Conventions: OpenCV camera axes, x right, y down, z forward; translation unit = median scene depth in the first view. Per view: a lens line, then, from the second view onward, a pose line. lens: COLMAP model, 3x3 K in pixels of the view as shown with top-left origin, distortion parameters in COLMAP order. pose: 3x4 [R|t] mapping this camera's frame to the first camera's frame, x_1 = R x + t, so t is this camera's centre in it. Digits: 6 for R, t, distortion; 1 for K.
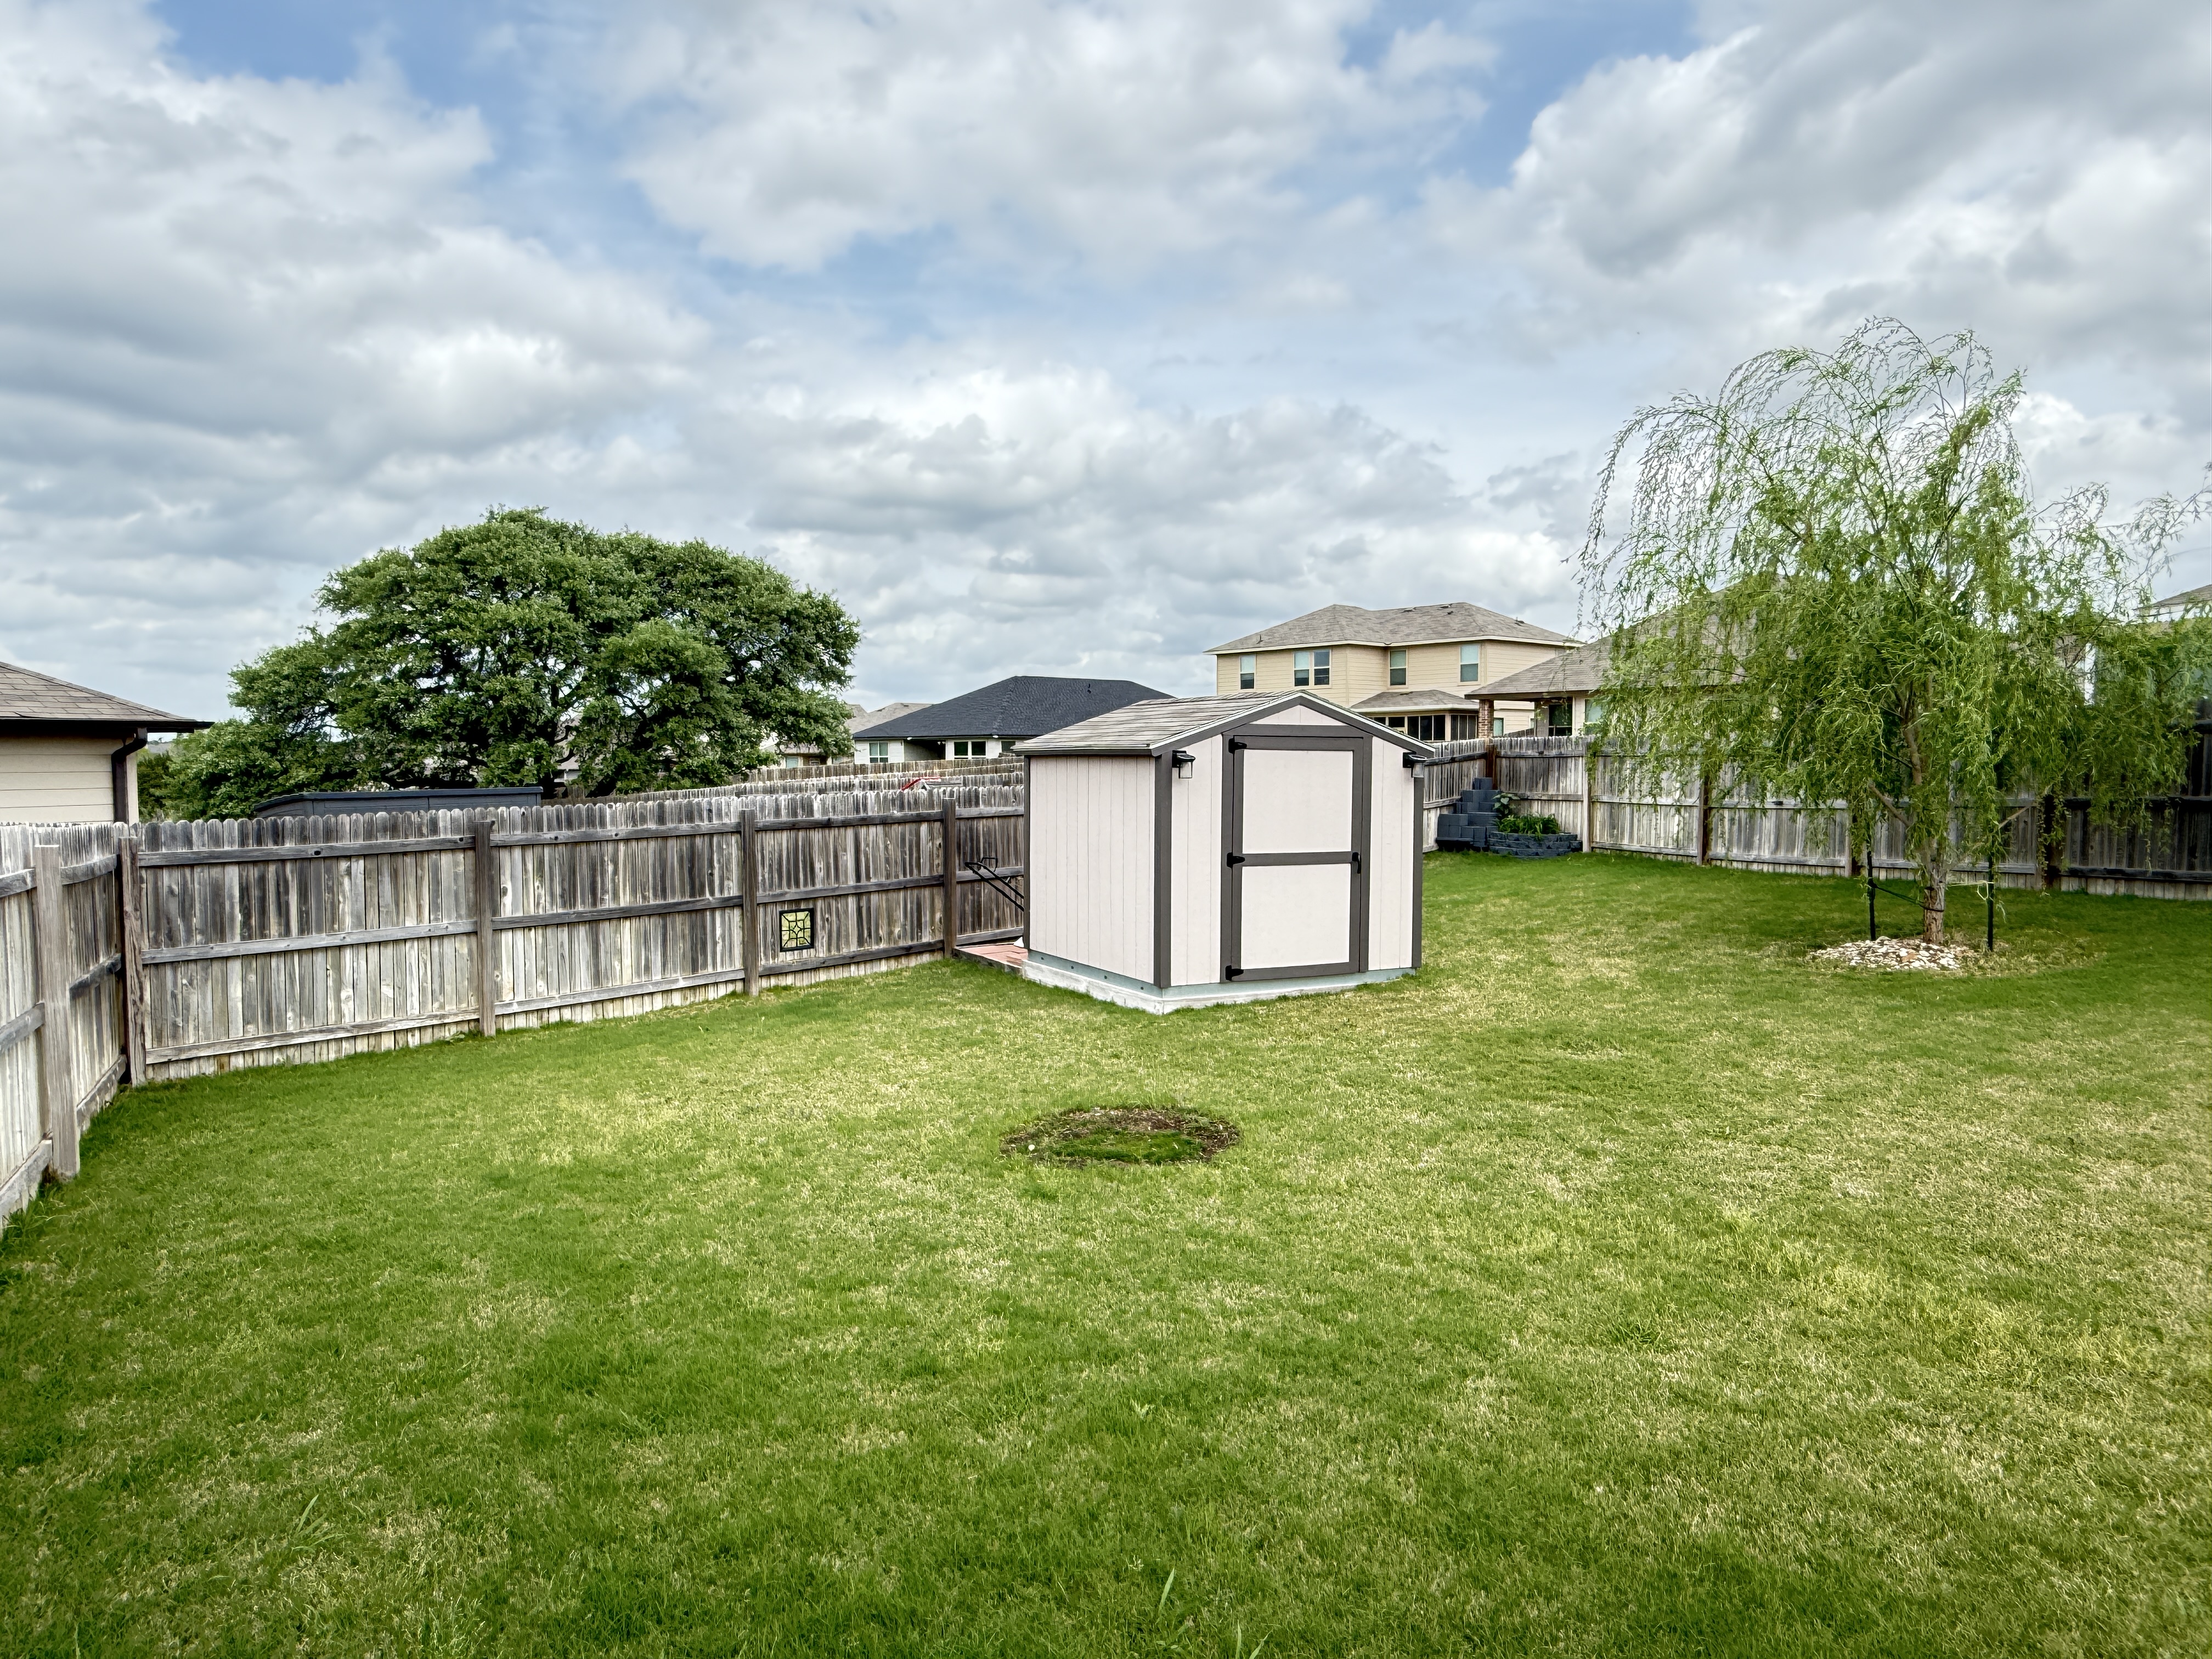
lens RADIAL K [[1419.8, 0, 1101.7], [0, 1419.8, 831.2], [0, 0, 1]] dist [-0.002042, -0.000073]
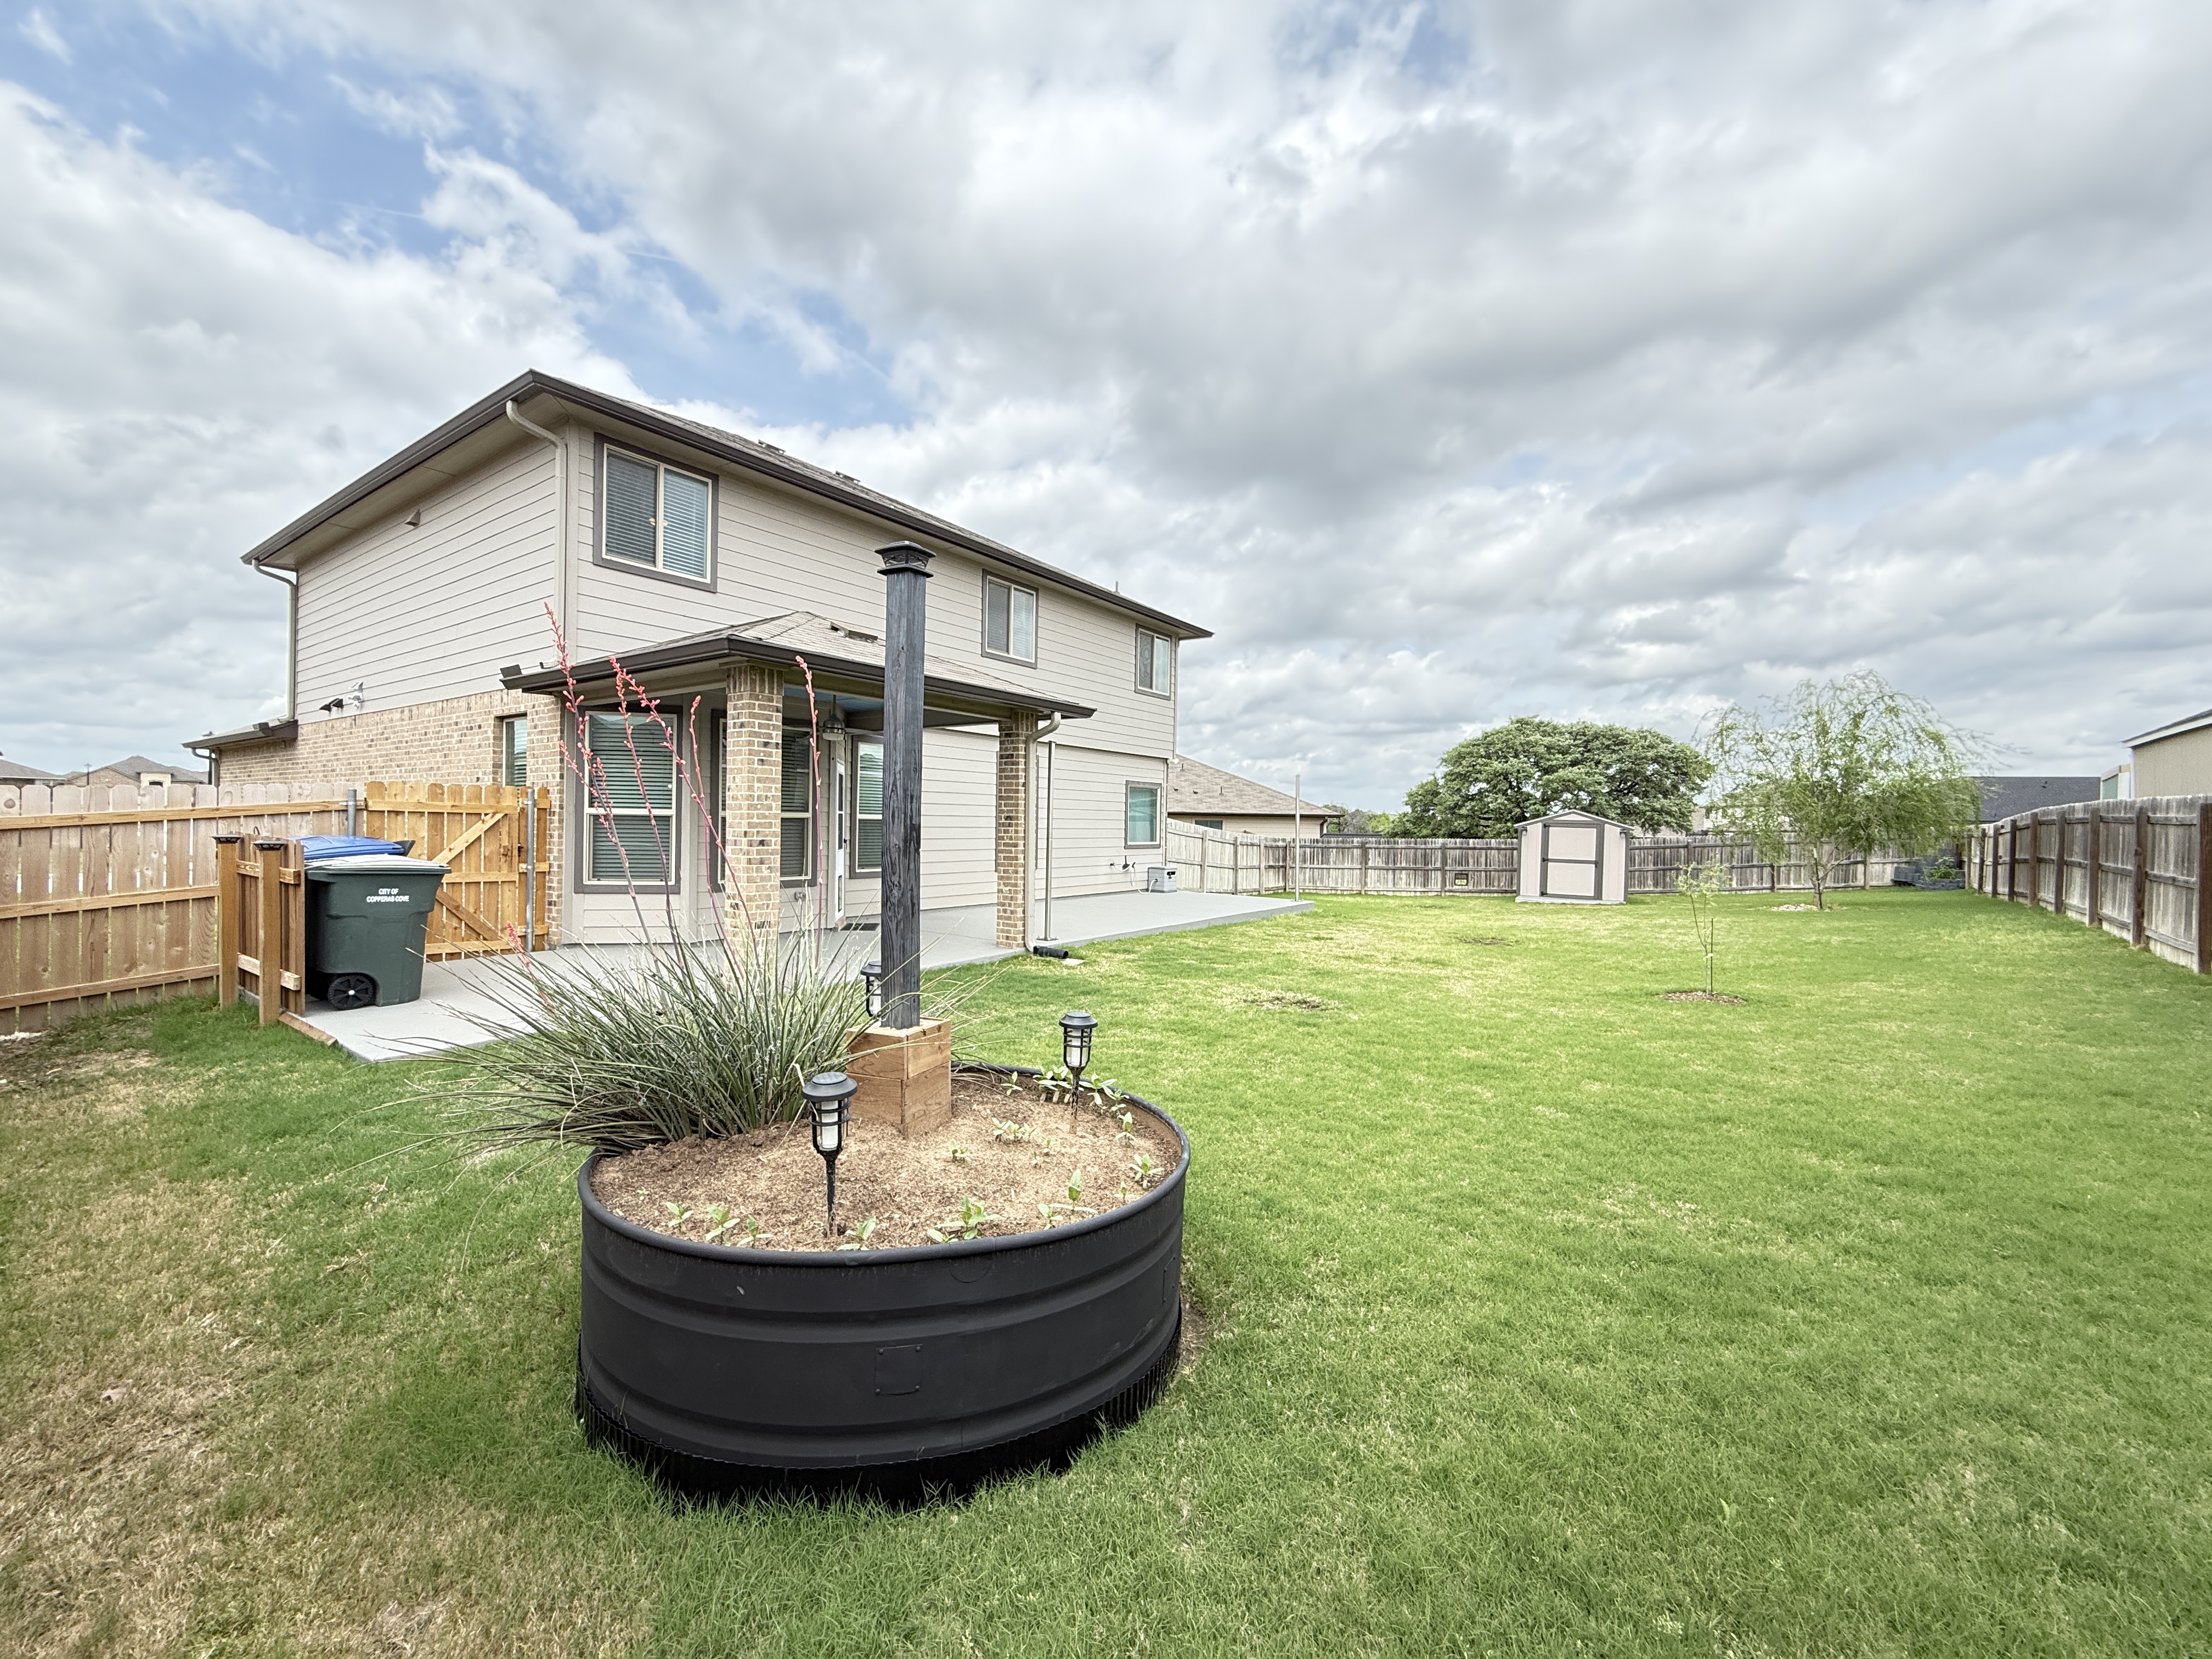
lens RADIAL K [[878.2, 0, 1107.4], [0, 878.2, 830.7], [0, 0, 1]] dist [-0.003064, 0.000072]
pose [[0.565444, 0.019442, -0.824557, 0.974810], [-0.060574, 0.998001, -0.018008, 0.041092], [0.822559, 0.060129, 0.565492, -0.822596]]
